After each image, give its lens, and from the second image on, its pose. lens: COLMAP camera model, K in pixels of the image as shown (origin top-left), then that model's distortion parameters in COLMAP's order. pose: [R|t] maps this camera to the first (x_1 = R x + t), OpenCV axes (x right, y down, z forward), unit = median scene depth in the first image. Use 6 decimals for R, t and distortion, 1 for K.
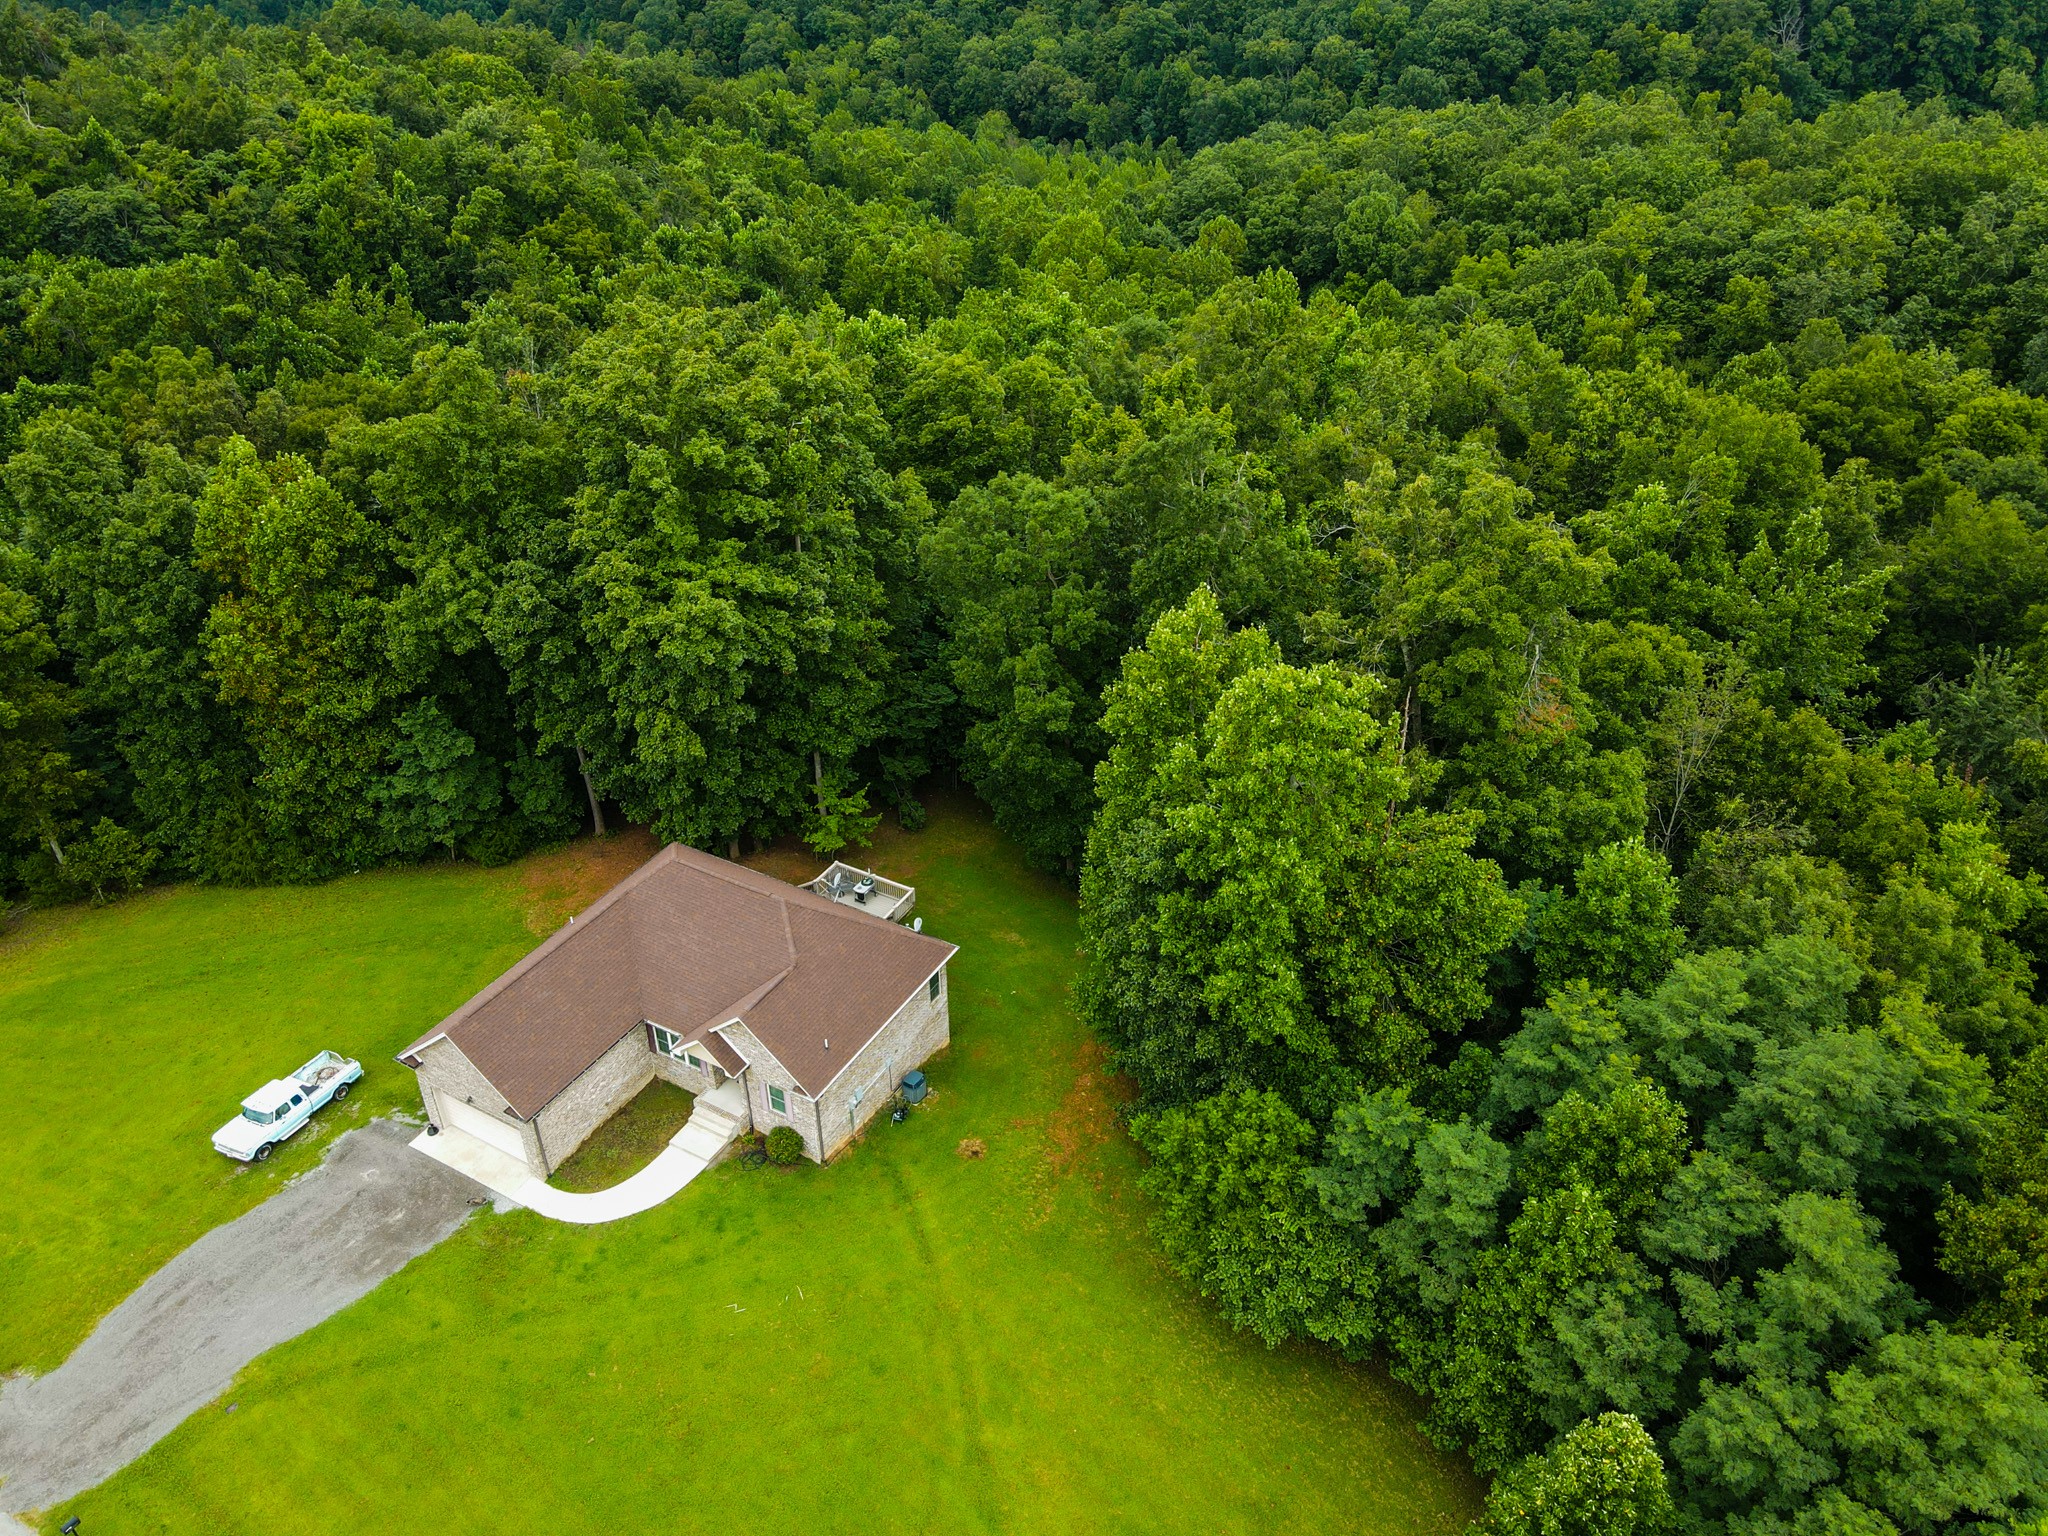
lens RADIAL K [[1539.1, 0, 1025.9], [0, 1539.1, 787.0], [0, 0, 1]] dist [0.005826, 0.003960]
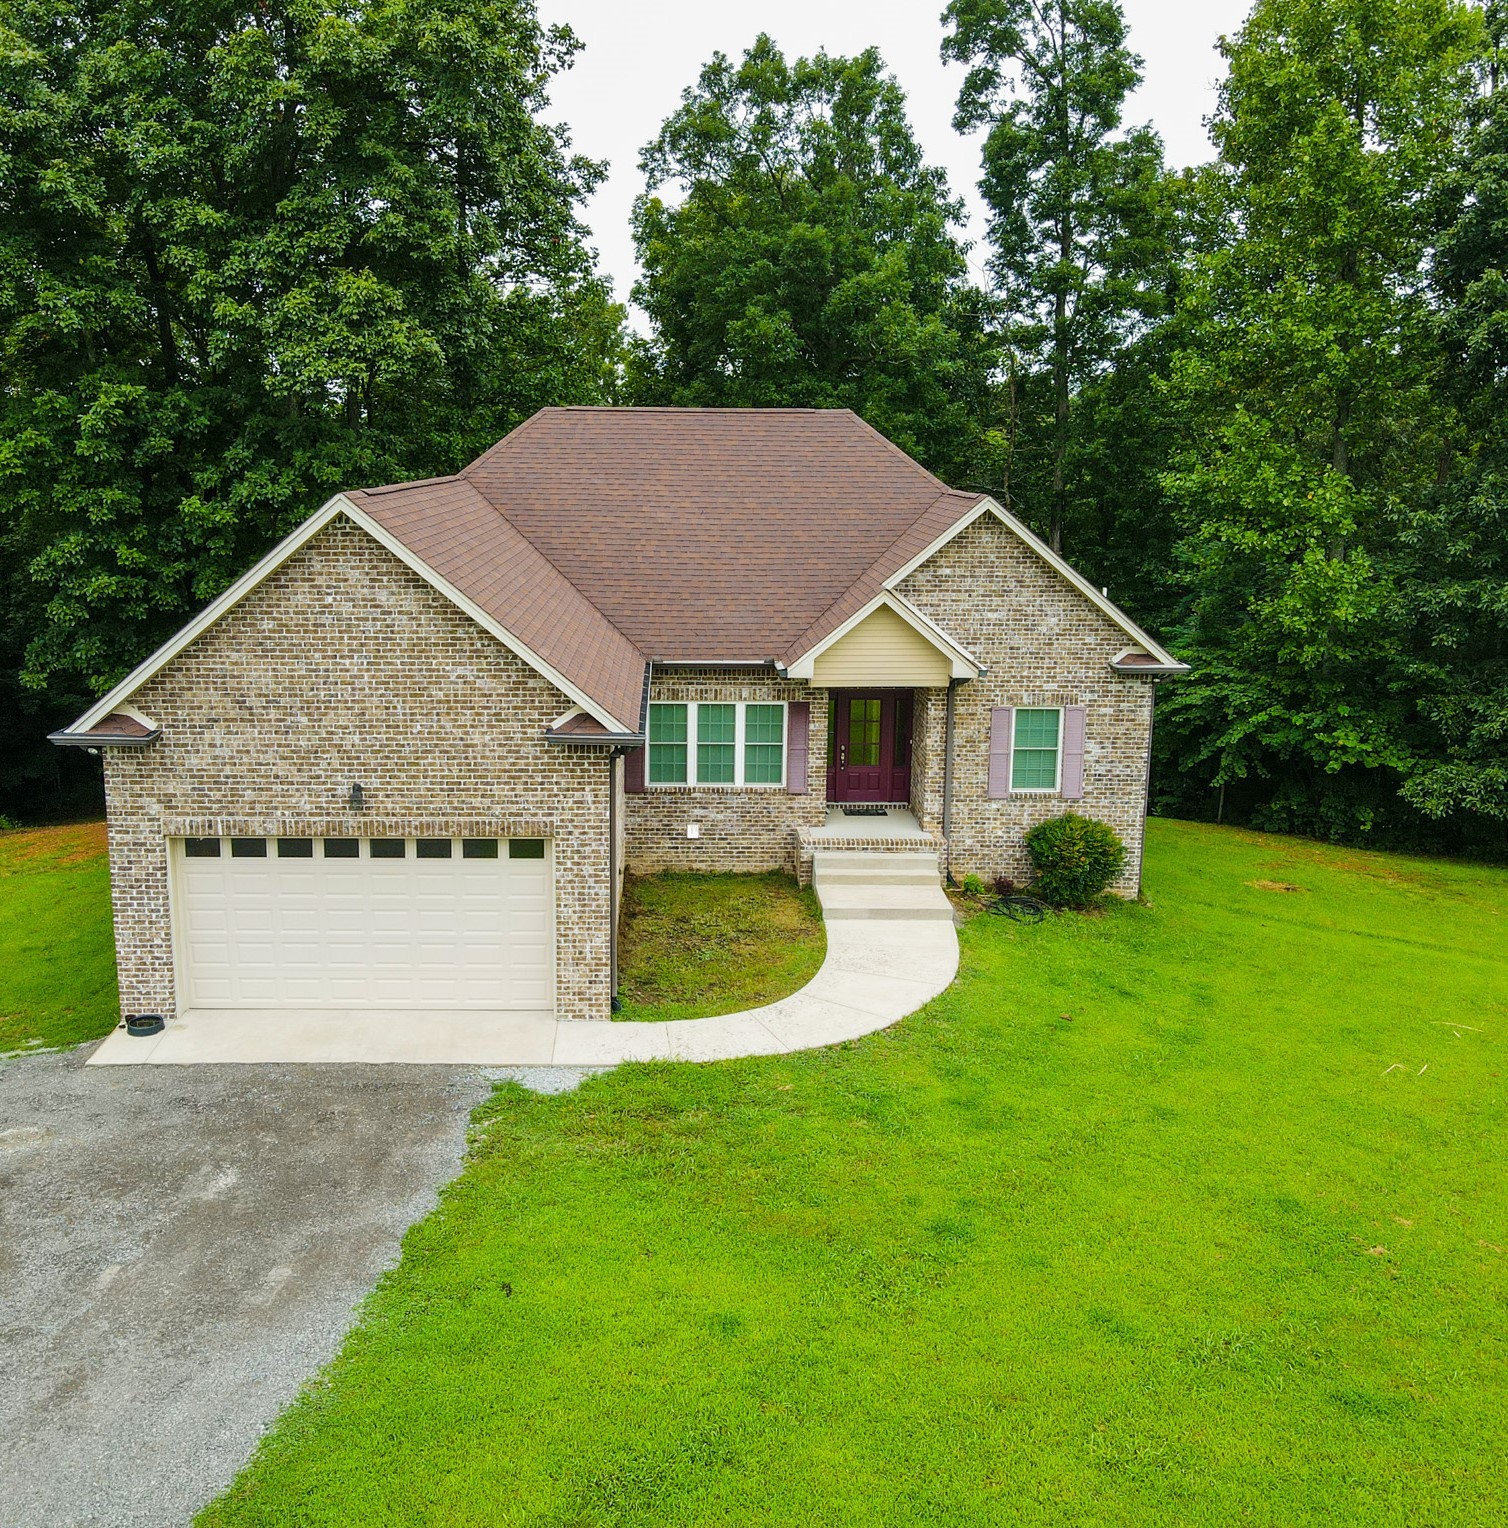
lens RADIAL K [[1523.5, 0, 738.6], [0, 1523.5, 758.8], [0, 0, 1]] dist [0.001030, 0.000000]
pose [[0.853303, -0.091408, 0.513340, -0.460284], [0.272523, 0.917523, -0.289624, 0.312534], [-0.444527, 0.387034, 0.807837, 0.713947]]
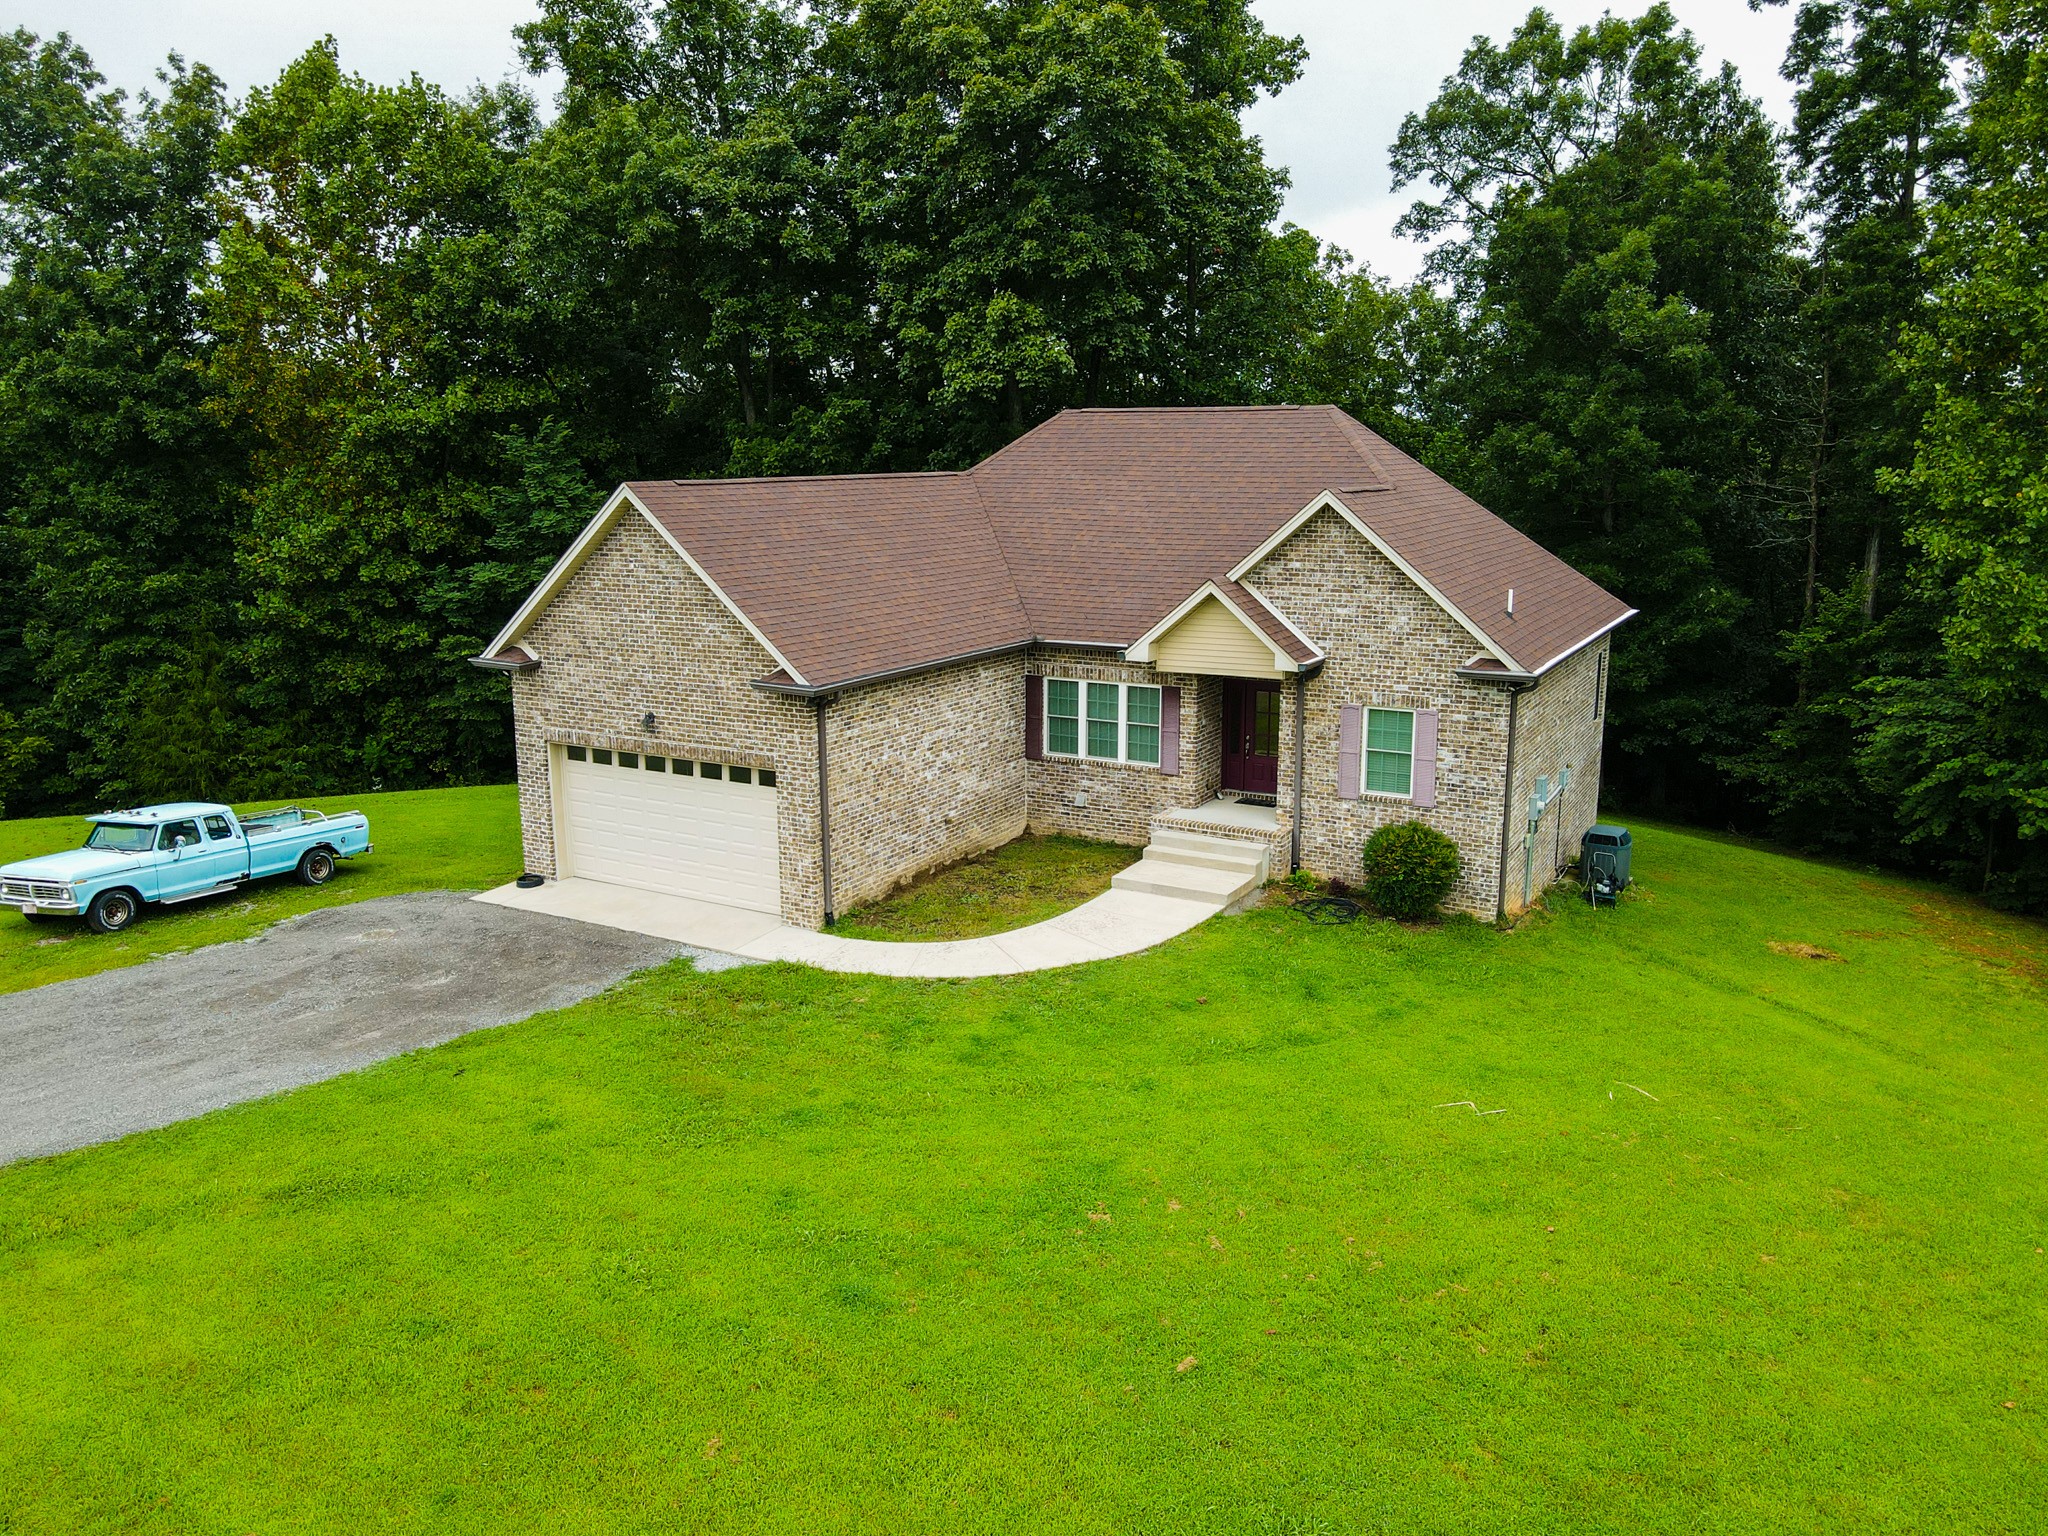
lens RADIAL K [[1539.1, 0, 1026.4], [0, 1539.1, 760.8], [0, 0, 1]] dist [0.005826, 0.003960]
pose [[0.999993, 0.002013, 0.003170, -0.265860], [-0.000704, 0.929762, -0.368161, 0.366008], [-0.003688, 0.368156, 0.929757, 0.632715]]
